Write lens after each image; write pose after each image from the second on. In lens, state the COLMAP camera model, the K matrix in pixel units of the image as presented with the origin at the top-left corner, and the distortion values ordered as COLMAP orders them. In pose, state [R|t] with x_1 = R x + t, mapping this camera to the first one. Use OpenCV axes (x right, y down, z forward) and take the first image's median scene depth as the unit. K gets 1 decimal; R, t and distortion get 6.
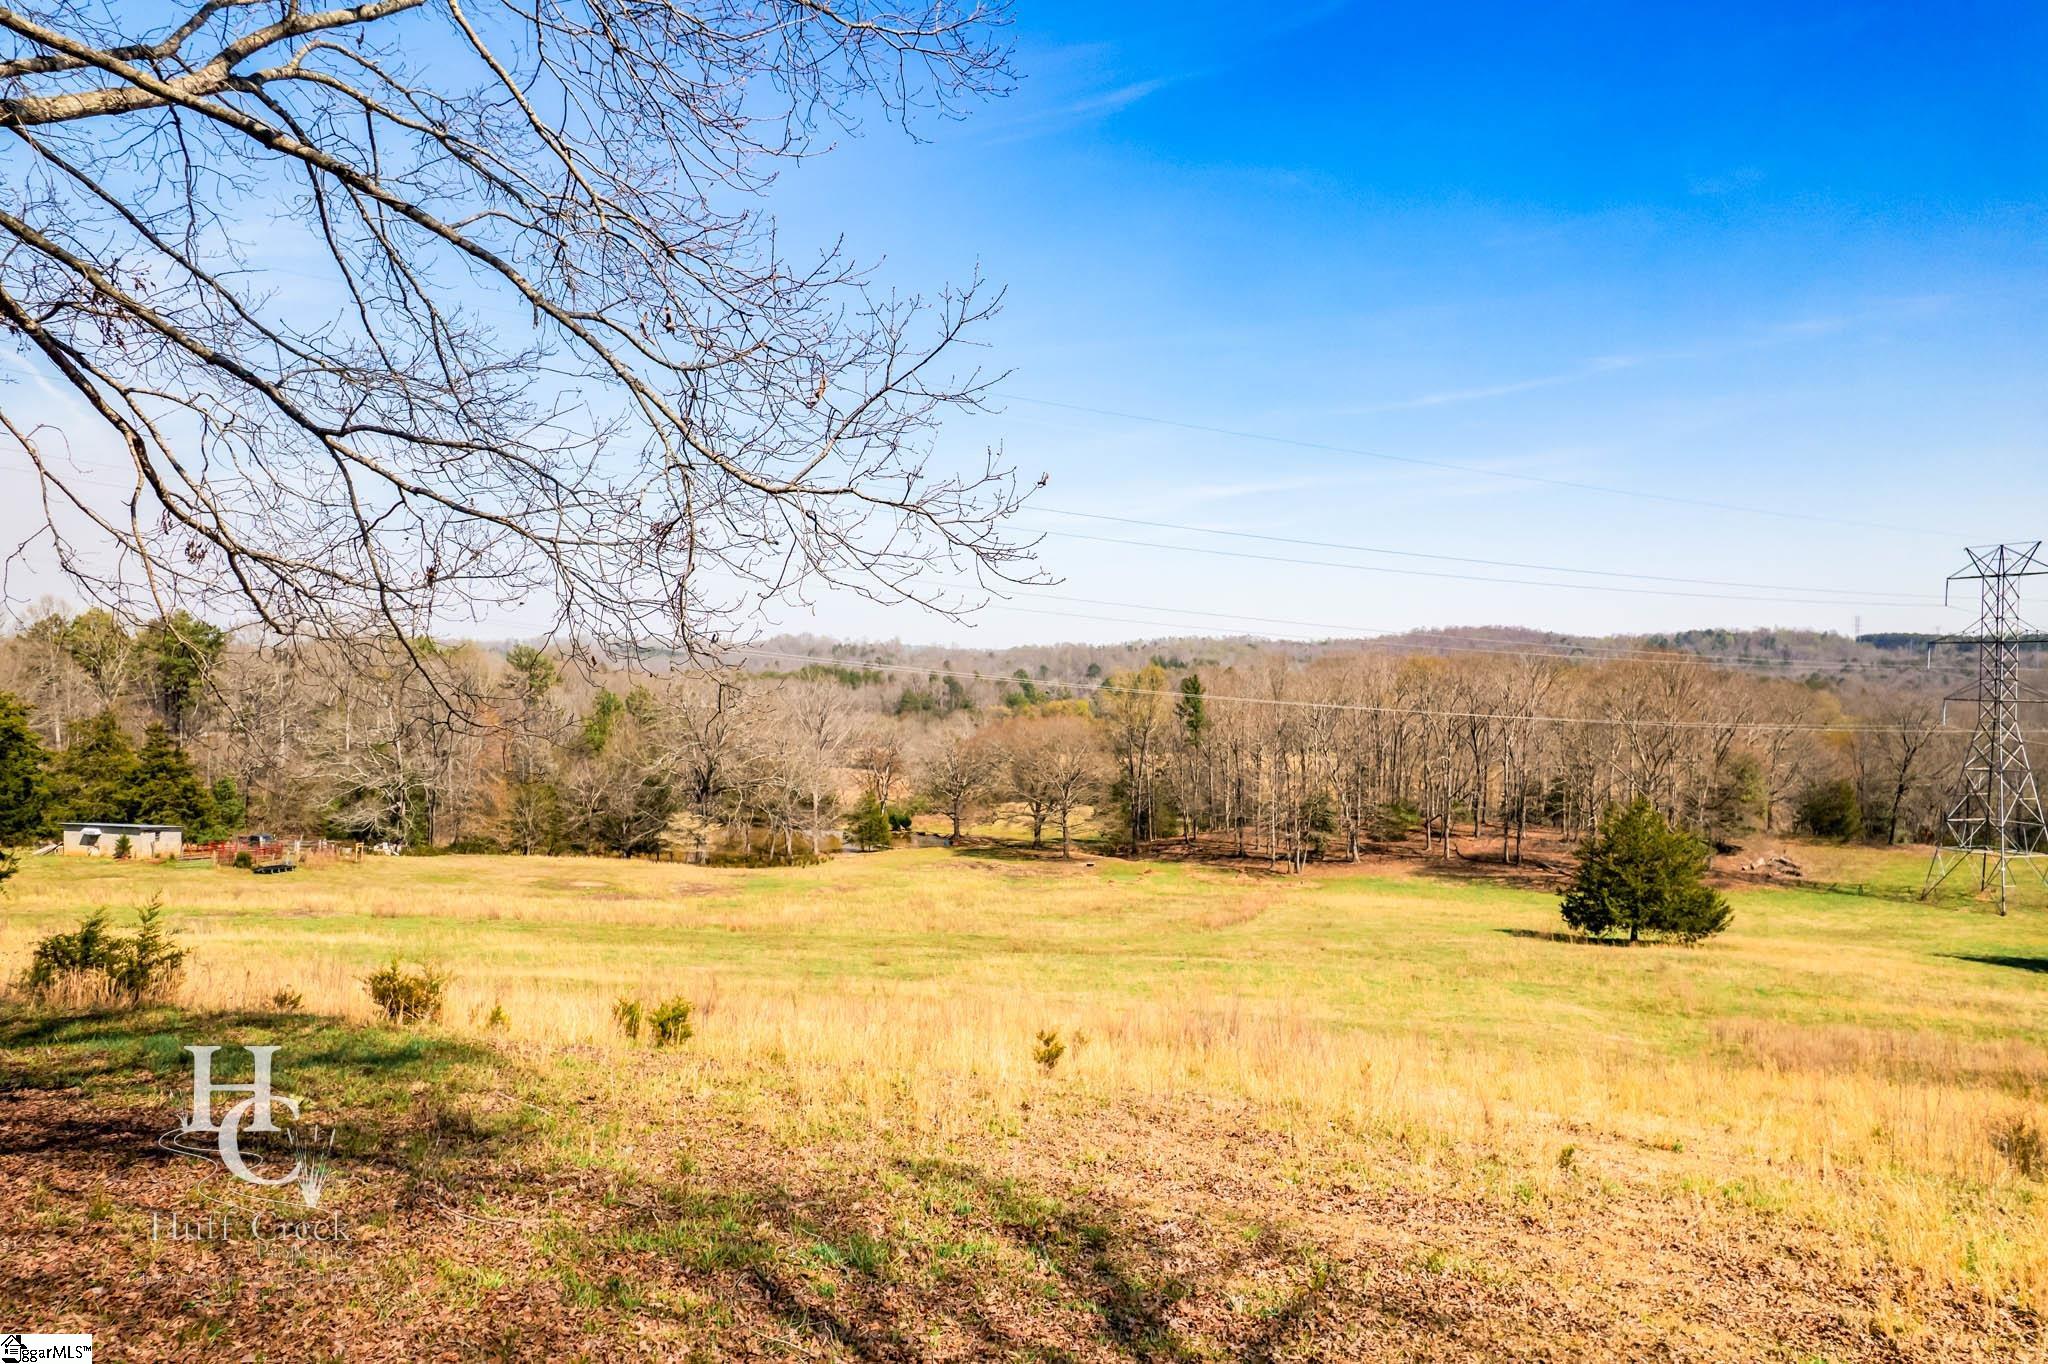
lens RADIAL K [[1319.1, 0, 1024.0], [0, 1319.1, 682.0], [0, 0, 1]] dist [-0.071743, 0.062751]
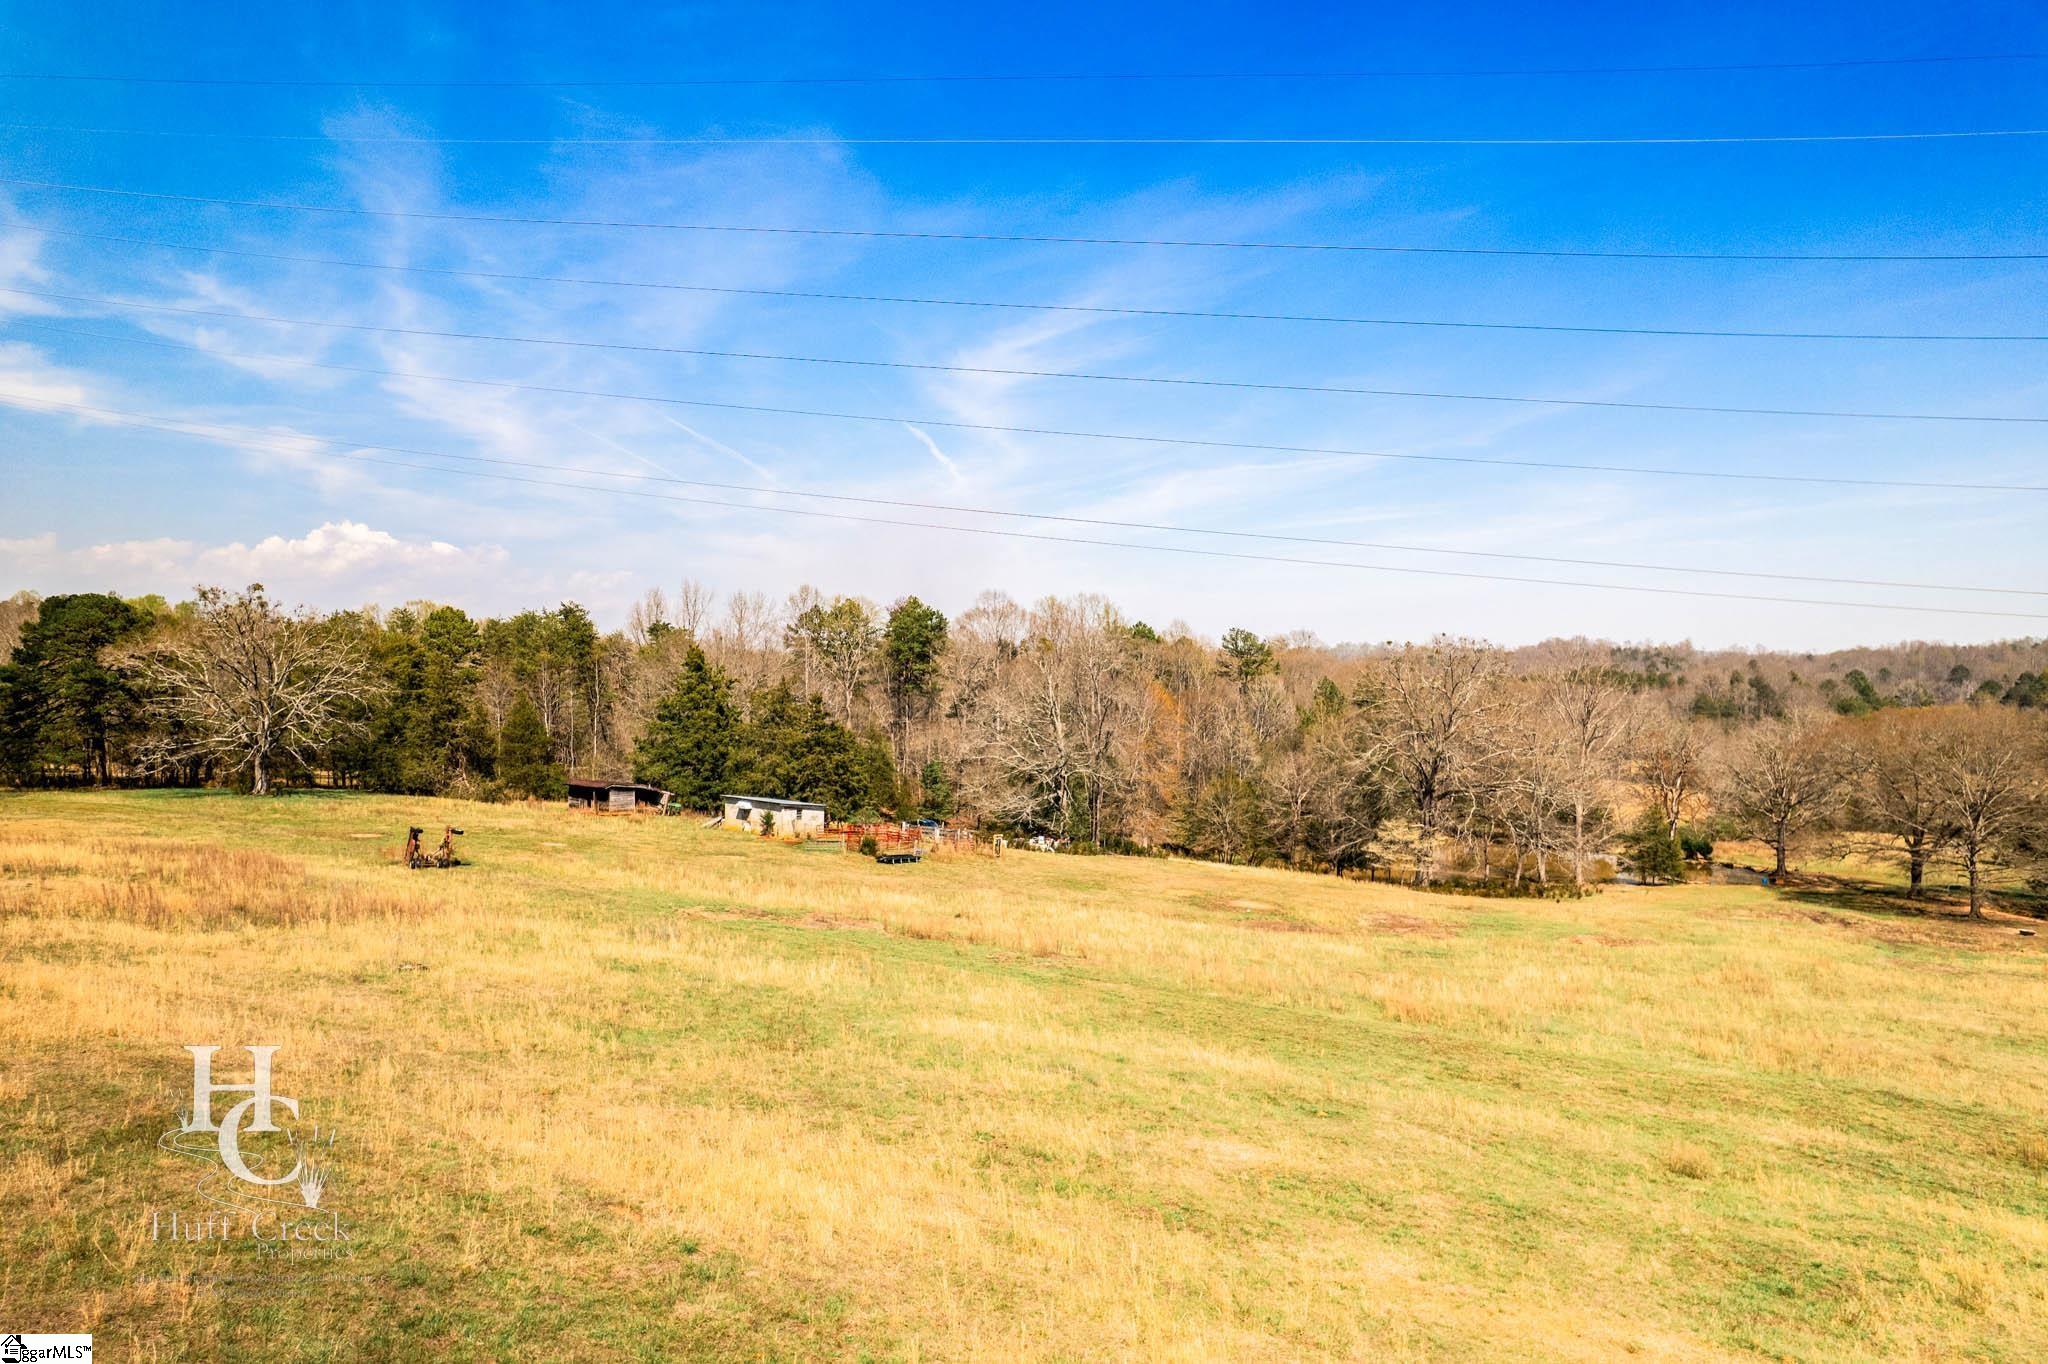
lens RADIAL K [[1319.1, 0, 1024.0], [0, 1319.1, 682.0], [0, 0, 1]] dist [-0.071743, 0.062751]
pose [[0.843218, -0.001816, -0.537569, -0.022477], [-0.002732, 0.999967, -0.007664, 0.020450], [0.537565, 0.007931, 0.843185, 0.188513]]
